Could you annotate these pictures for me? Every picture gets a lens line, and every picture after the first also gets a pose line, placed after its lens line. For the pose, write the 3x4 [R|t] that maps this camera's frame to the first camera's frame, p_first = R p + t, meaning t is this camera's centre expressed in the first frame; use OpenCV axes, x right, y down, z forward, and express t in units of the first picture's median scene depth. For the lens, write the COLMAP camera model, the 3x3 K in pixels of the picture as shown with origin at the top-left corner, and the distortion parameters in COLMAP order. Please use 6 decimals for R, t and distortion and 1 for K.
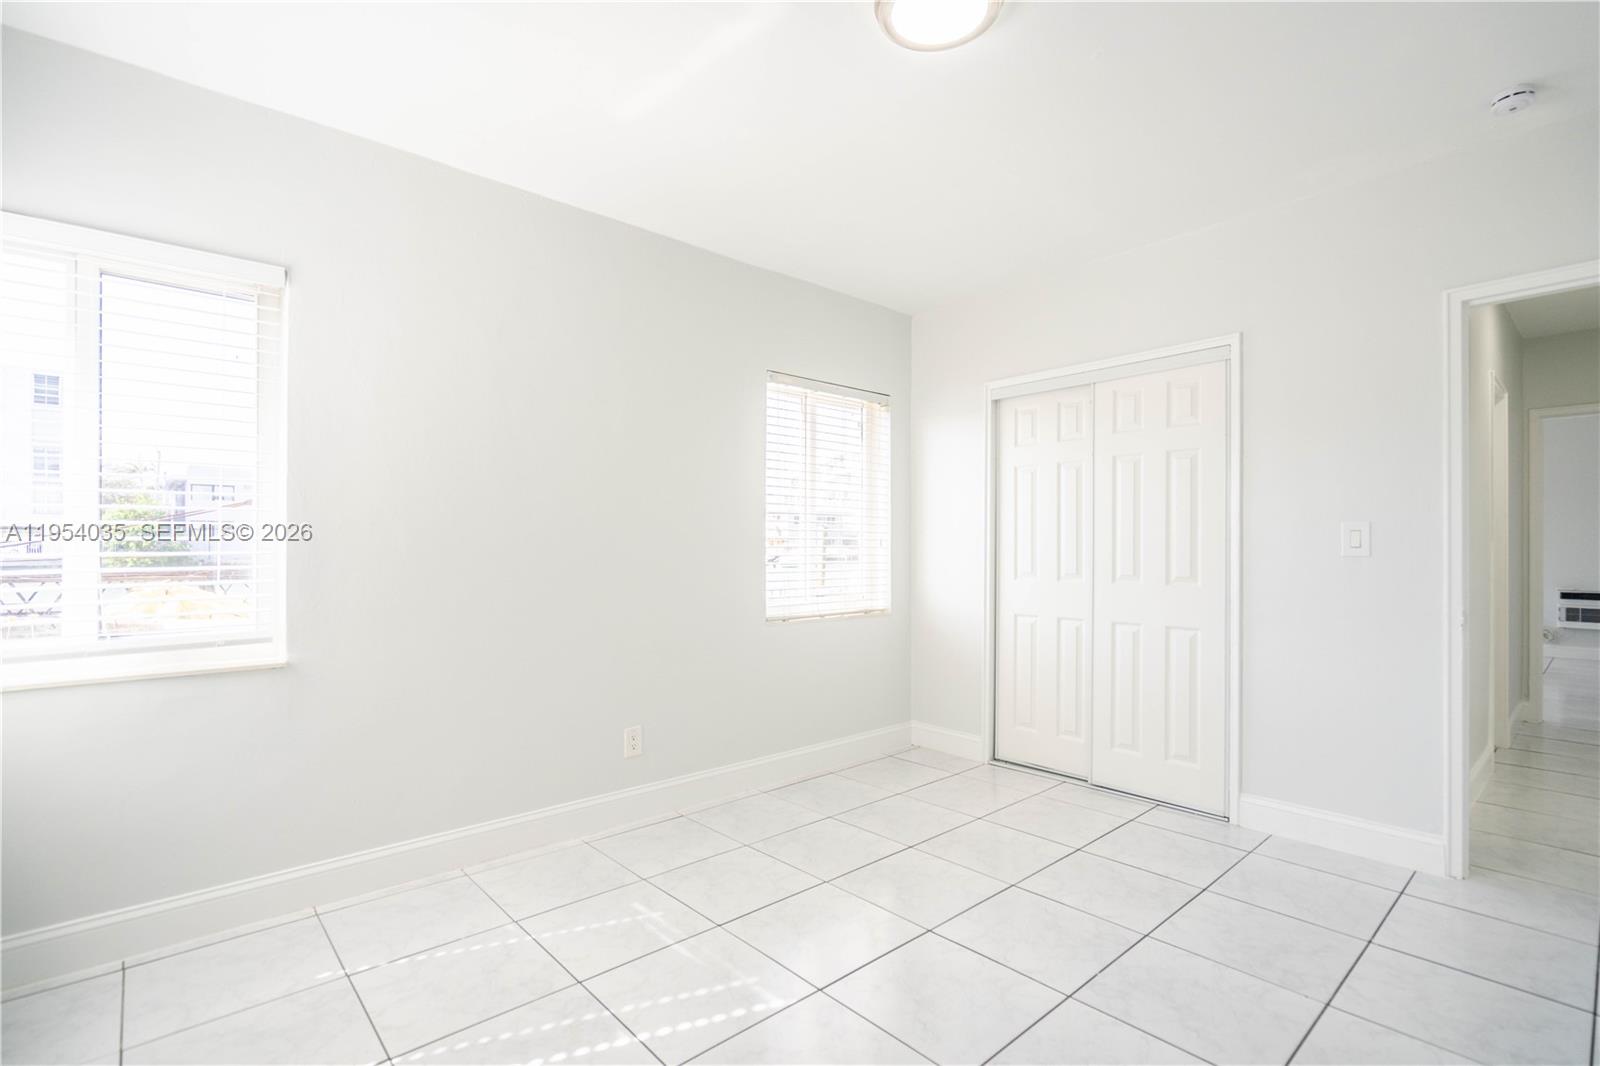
lens RADIAL K [[736.3, 0, 794.6], [0, 736.3, 546.9], [0, 0, 1]] dist [0.001682, 0.000299]
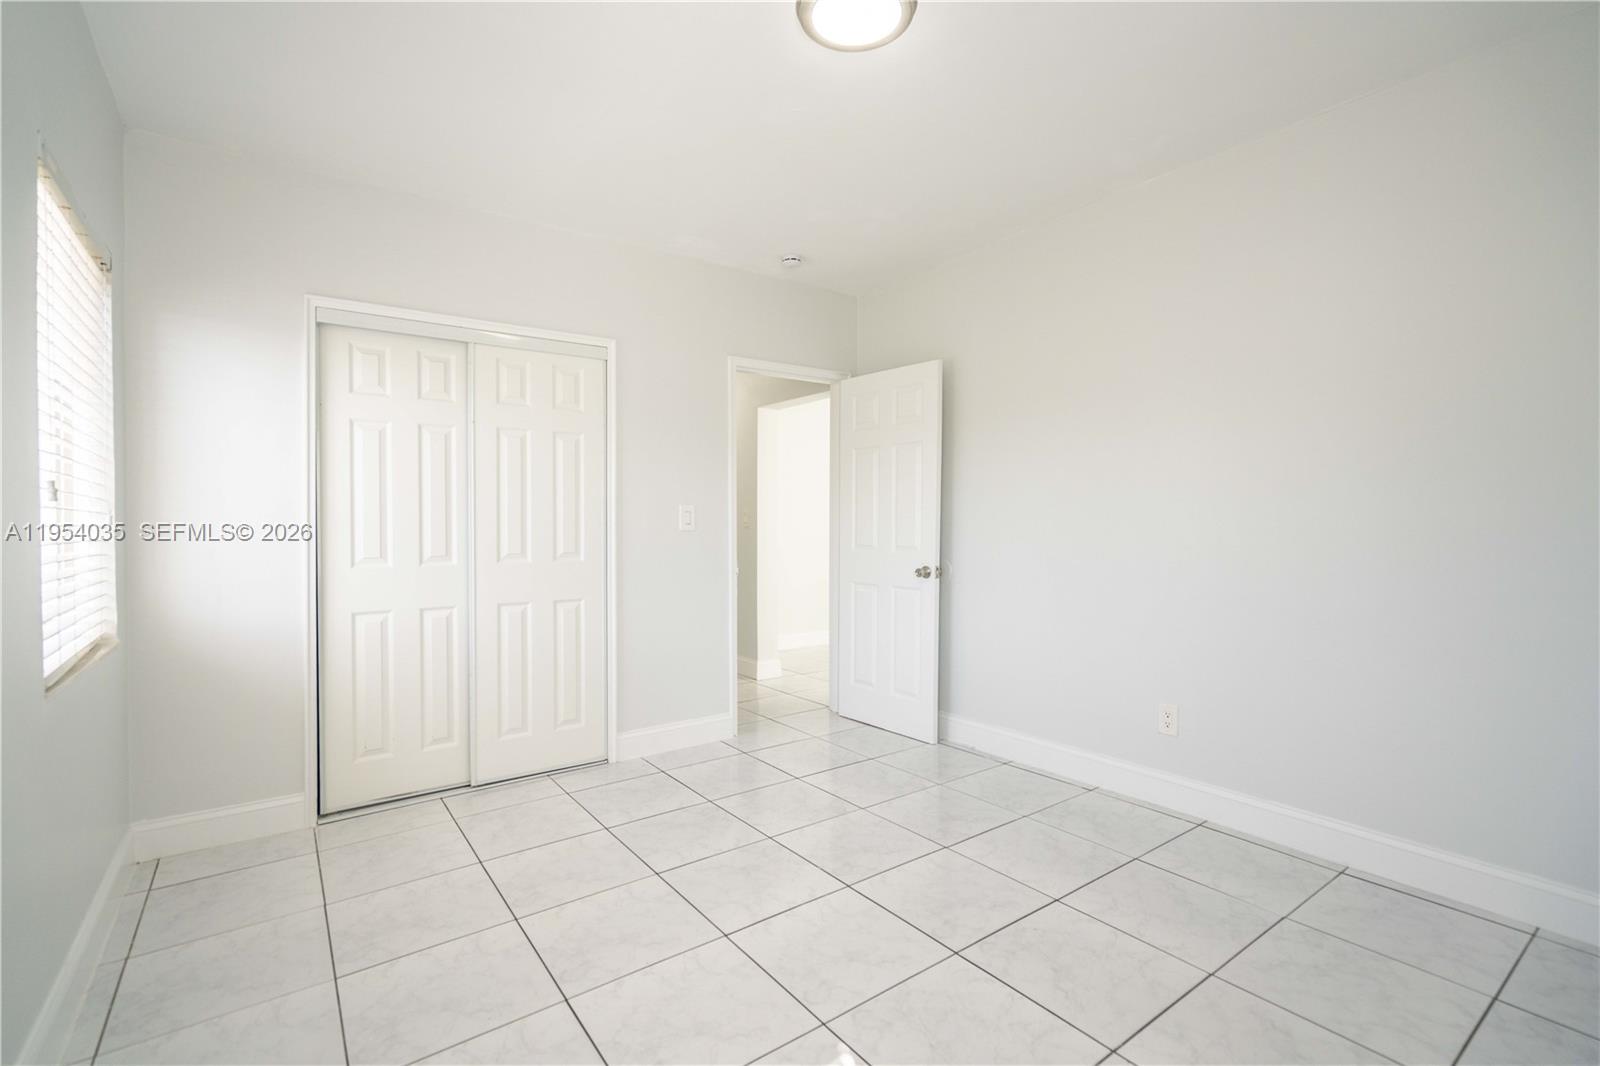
lens RADIAL K [[736.3, 0, 797.3], [0, 736.3, 537.2], [0, 0, 1]] dist [0.001682, 0.000299]
pose [[0.094622, -0.017900, 0.995352, -0.438756], [0.004355, 0.999836, 0.017566, 0.001218], [-0.995504, 0.002673, 0.094685, 0.498011]]
